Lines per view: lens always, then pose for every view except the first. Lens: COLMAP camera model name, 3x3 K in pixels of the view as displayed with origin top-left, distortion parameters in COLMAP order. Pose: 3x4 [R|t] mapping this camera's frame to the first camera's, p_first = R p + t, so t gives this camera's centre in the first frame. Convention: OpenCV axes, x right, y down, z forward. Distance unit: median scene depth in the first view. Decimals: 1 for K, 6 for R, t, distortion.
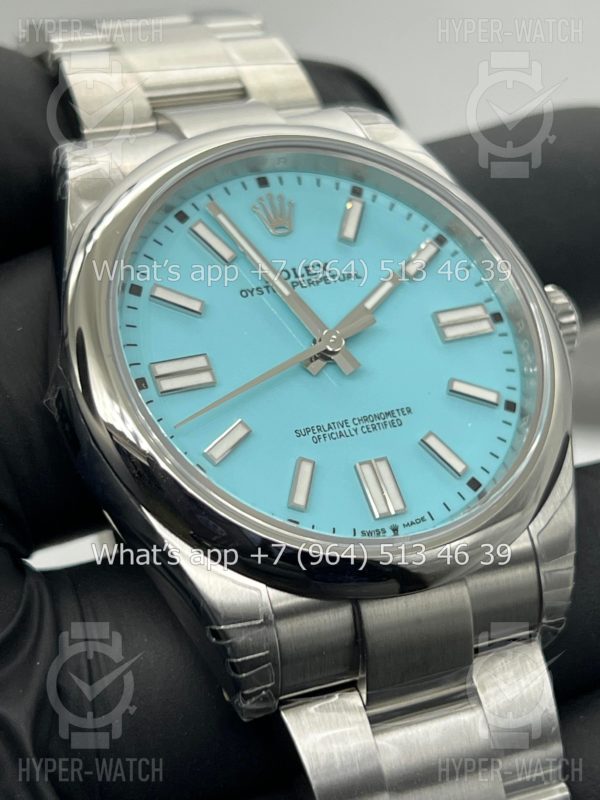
lens RADIAL K [[1817.1, 0, 294.6], [0, 1817.1, 405.9], [0, 0, 1]] dist [0.210030, 0.000000]
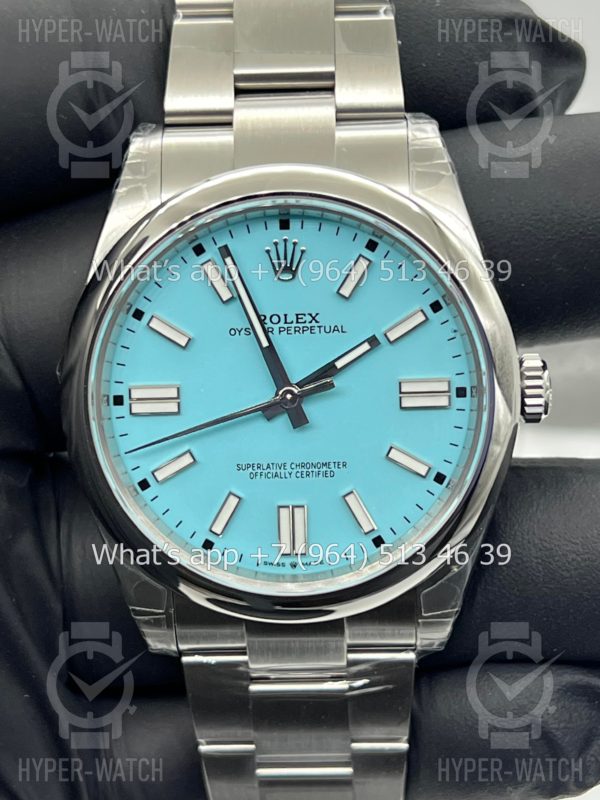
lens RADIAL K [[1817.1, 0, 279.4], [0, 1817.1, 404.4], [0, 0, 1]] dist [0.210030, 0.000000]
pose [[0.895737, 0.328372, -0.299713, 0.364169], [-0.135653, 0.843860, 0.519133, -0.633234], [0.423385, -0.424349, 0.800421, 0.066198]]
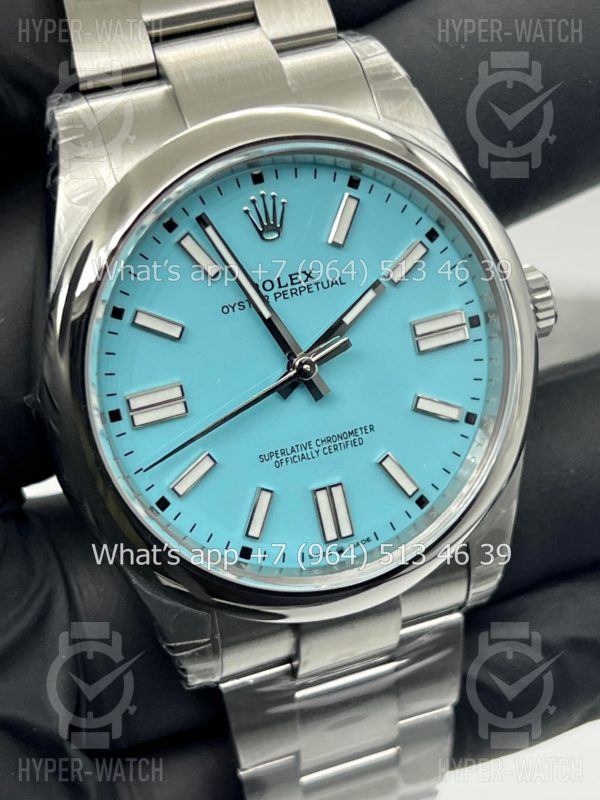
lens RADIAL K [[1817.1, 0, 285.4], [0, 1817.1, 397.8], [0, 0, 1]] dist [0.210030, 0.000000]
pose [[0.993502, 0.113635, 0.006413, 0.004684], [-0.101818, 0.862181, 0.496263, -0.531589], [0.050864, -0.493691, 0.868148, 0.095349]]
